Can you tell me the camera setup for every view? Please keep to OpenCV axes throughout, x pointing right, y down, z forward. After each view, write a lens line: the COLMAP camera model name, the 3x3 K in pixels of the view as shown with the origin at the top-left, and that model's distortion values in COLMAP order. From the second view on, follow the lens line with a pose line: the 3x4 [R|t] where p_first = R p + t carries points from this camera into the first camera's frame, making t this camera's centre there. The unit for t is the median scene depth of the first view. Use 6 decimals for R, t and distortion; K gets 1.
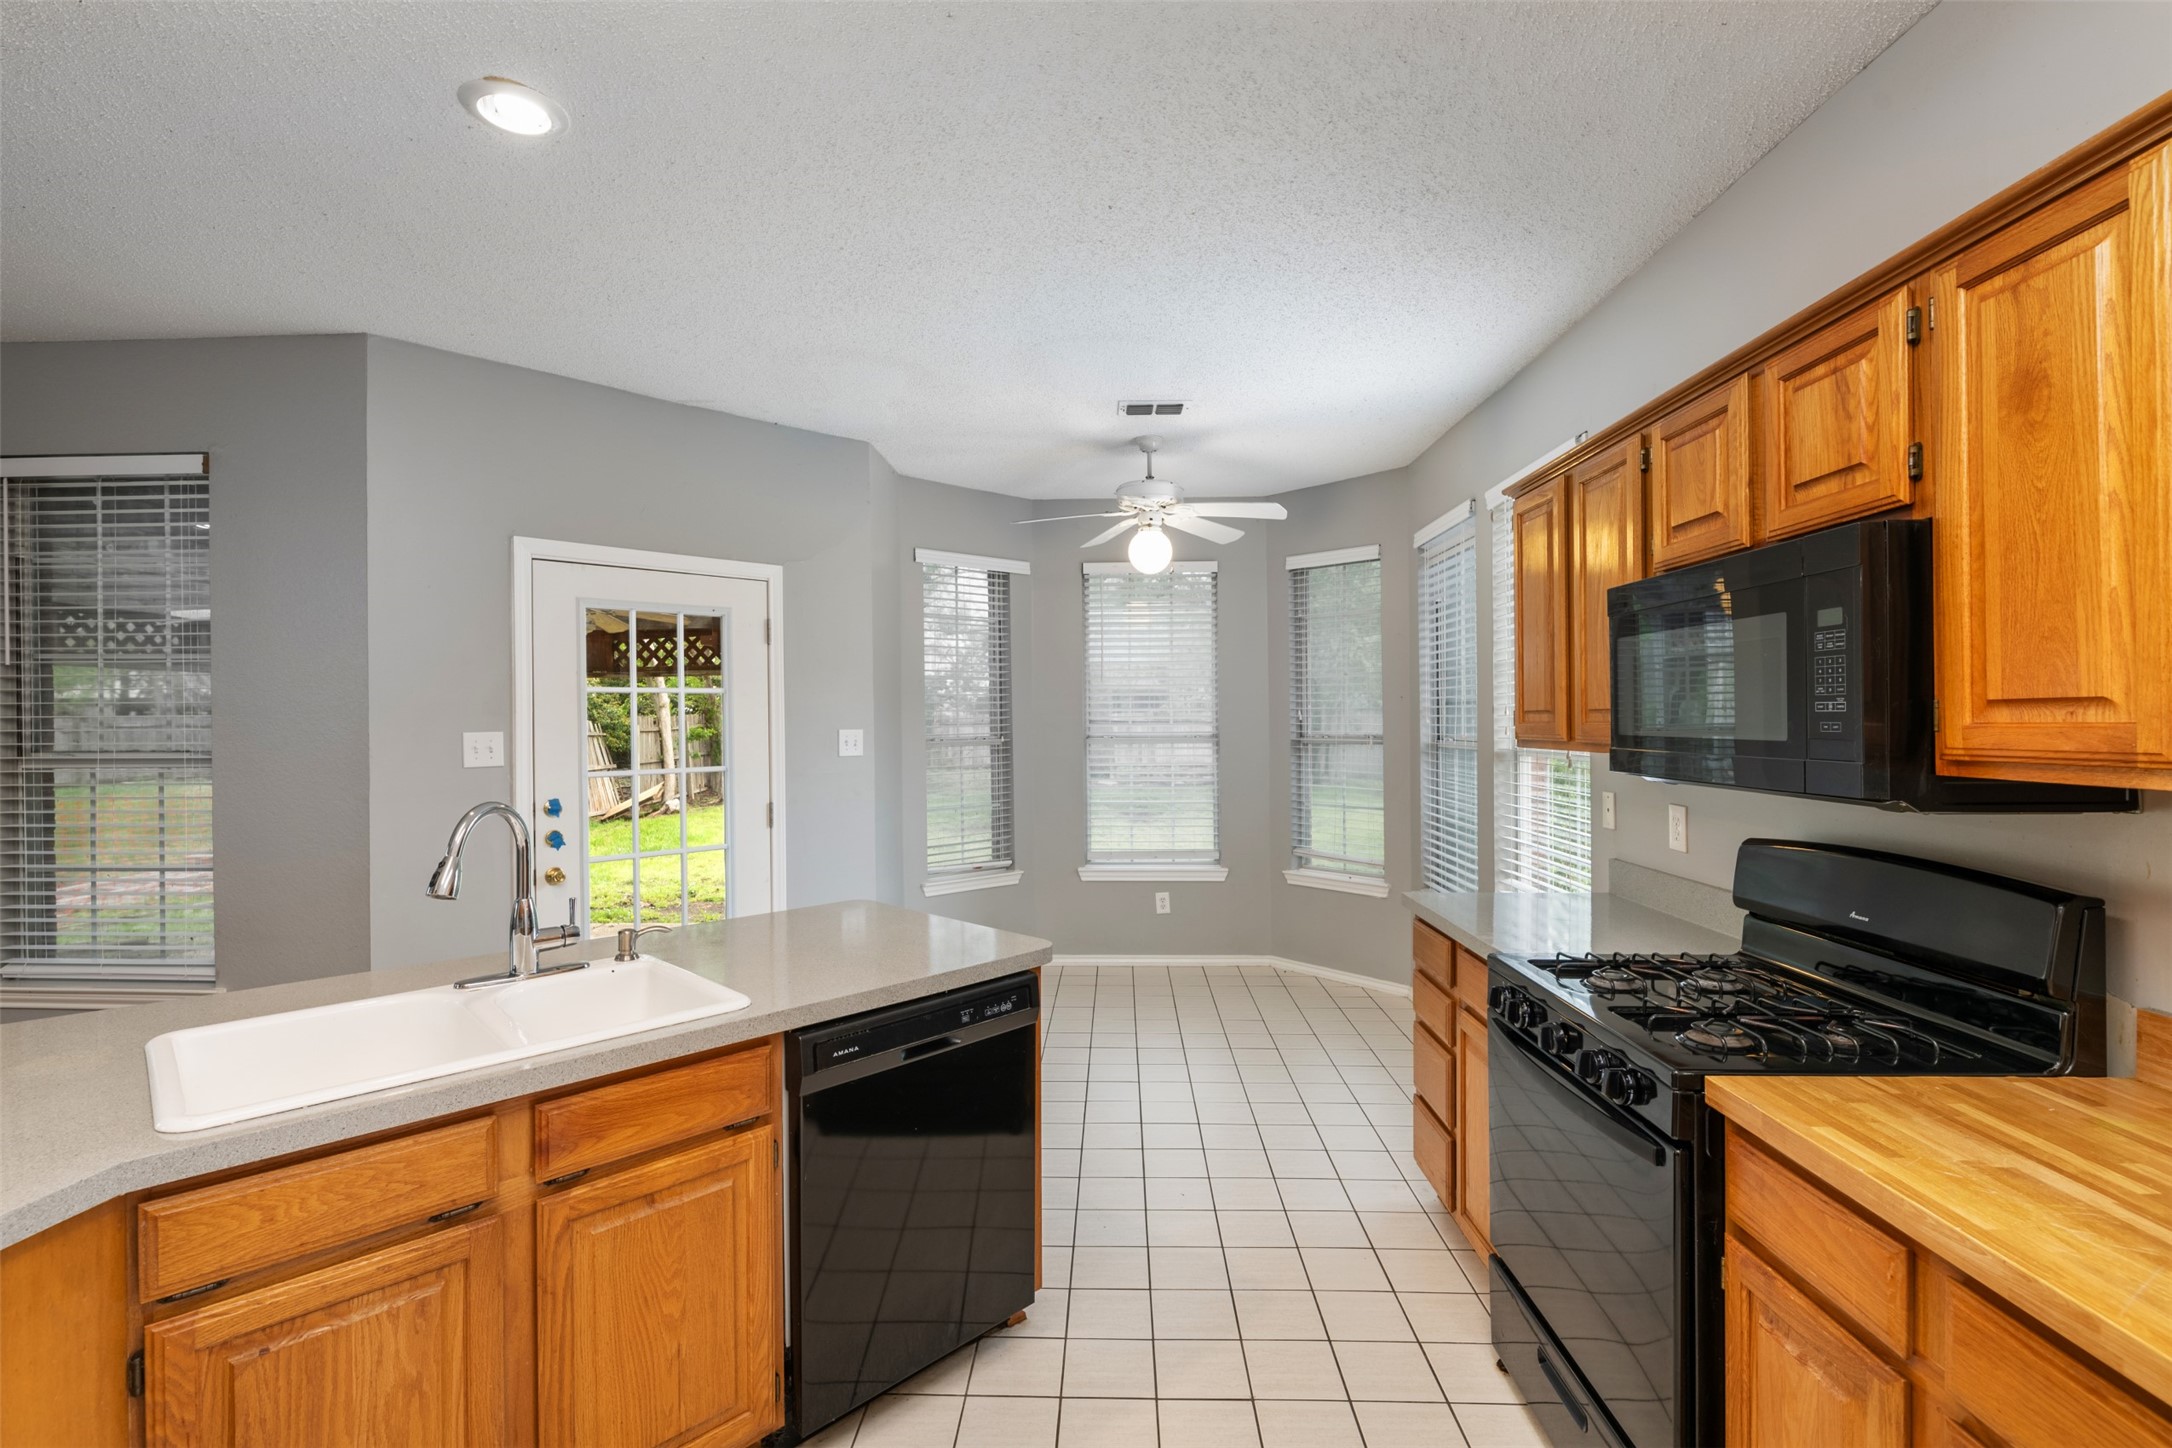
lens RADIAL K [[950.0, 0, 1086.1], [0, 950.0, 717.8], [0, 0, 1]] dist [-0.002648, -0.000569]
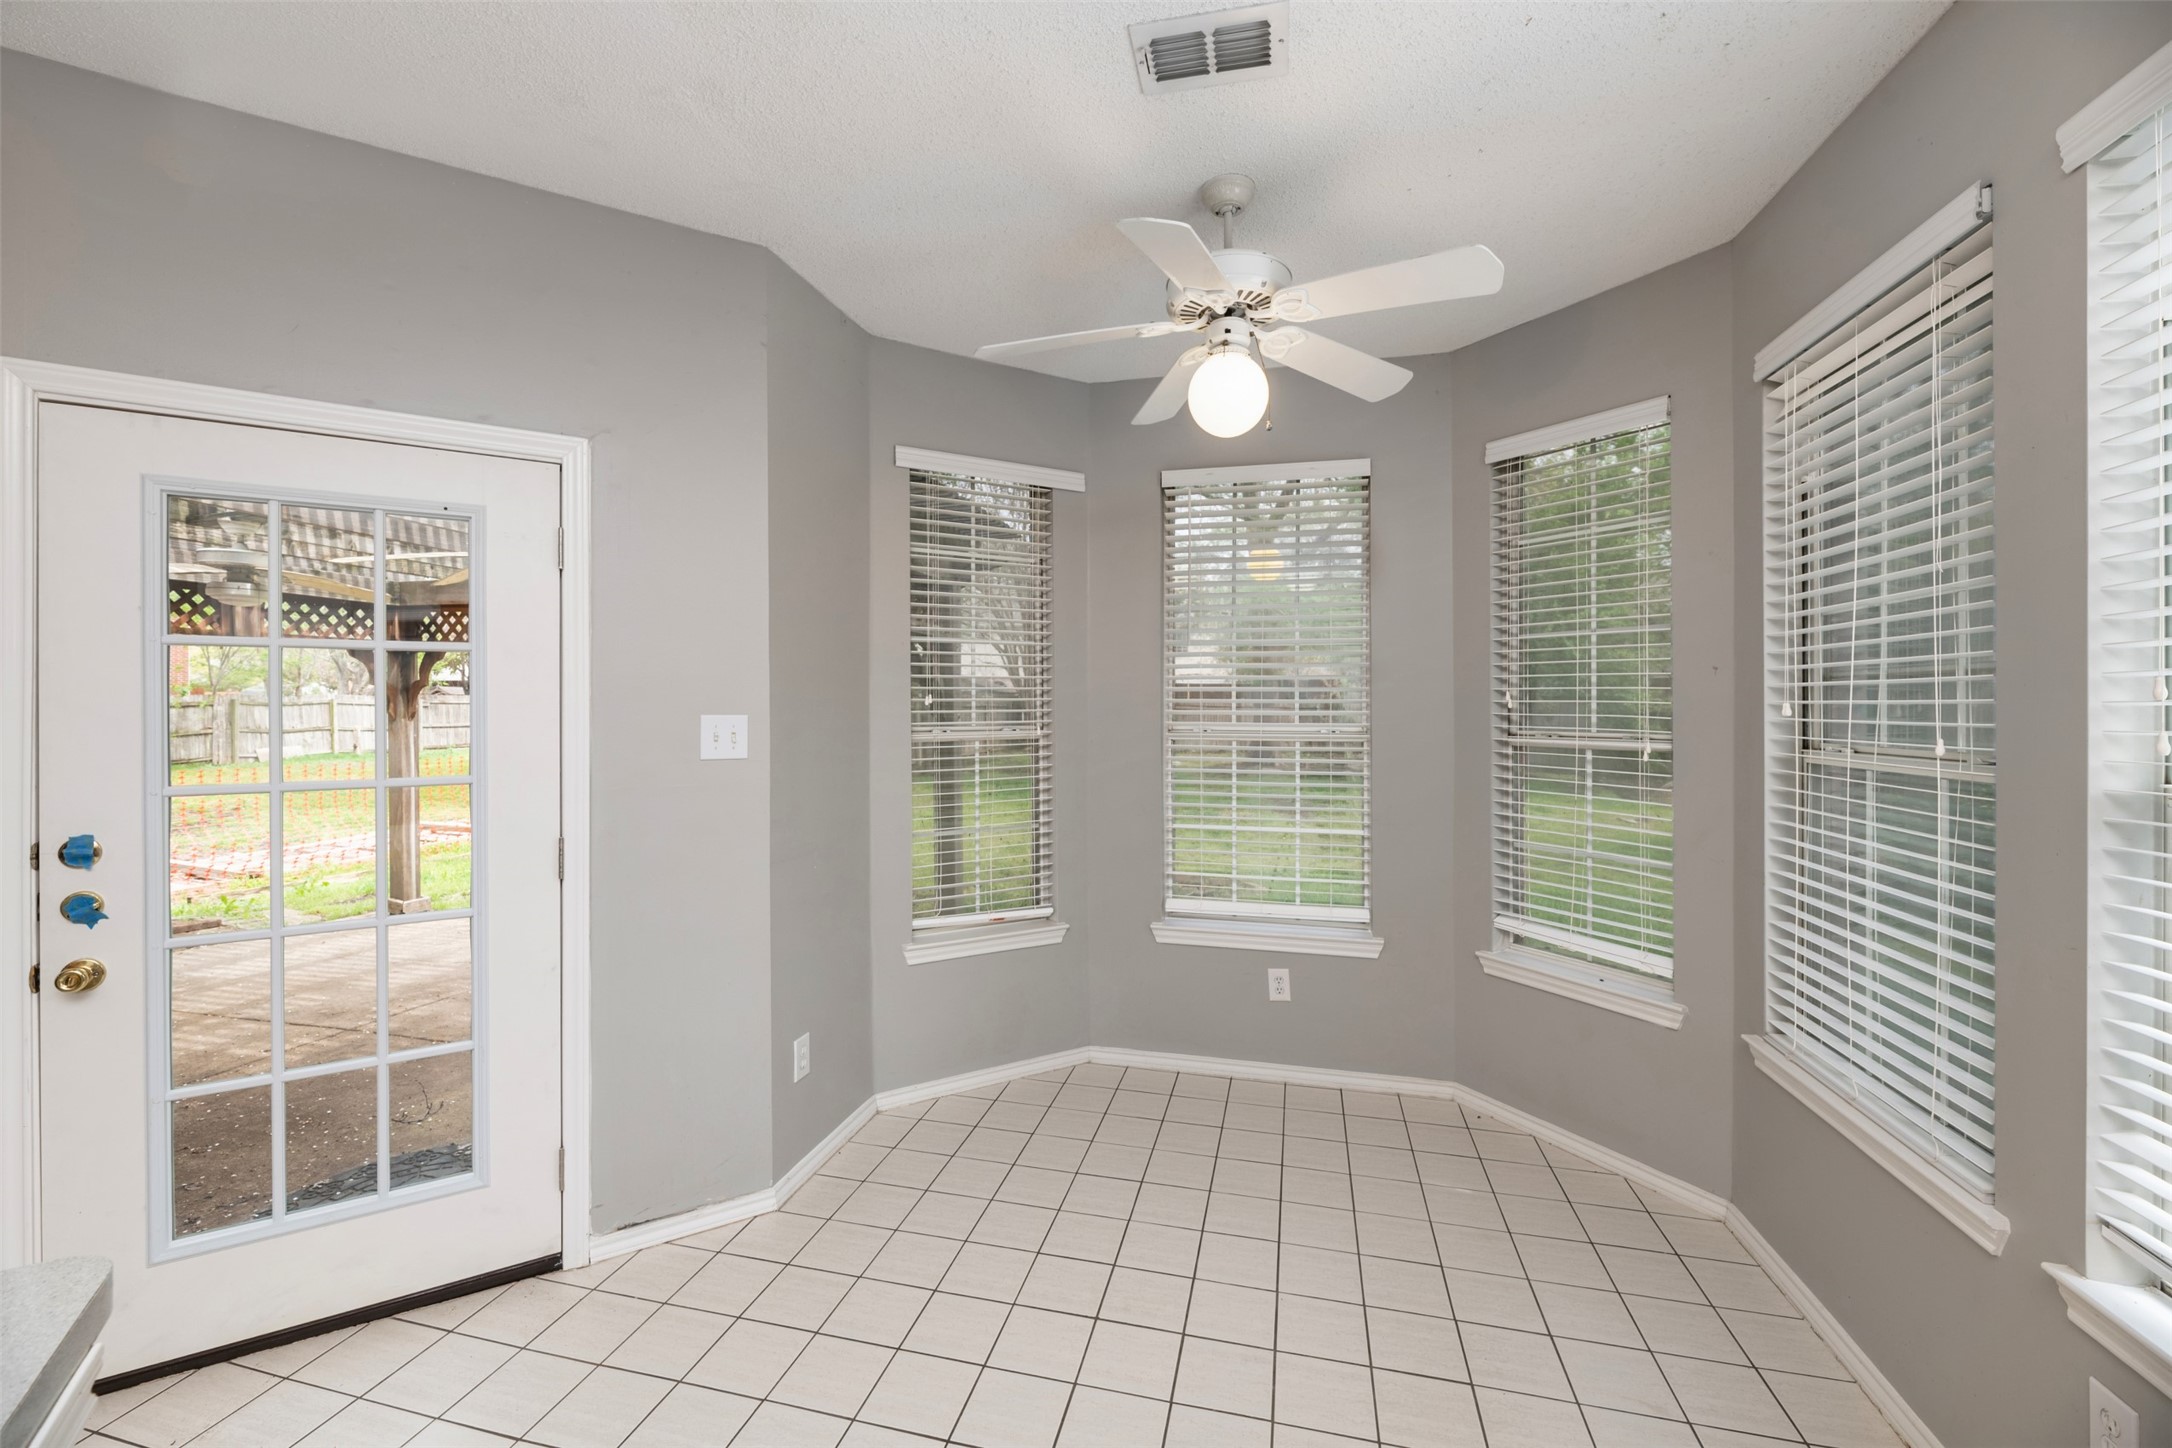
lens RADIAL K [[876.5, 0, 1086.2], [0, 876.5, 702.3], [0, 0, 1]] dist [-0.002954, -0.000009]
pose [[0.980025, 0.009242, -0.198659, 0.076841], [-0.009639, 0.999953, -0.001032, 0.002045], [0.198640, 0.002926, 0.980068, 0.426114]]
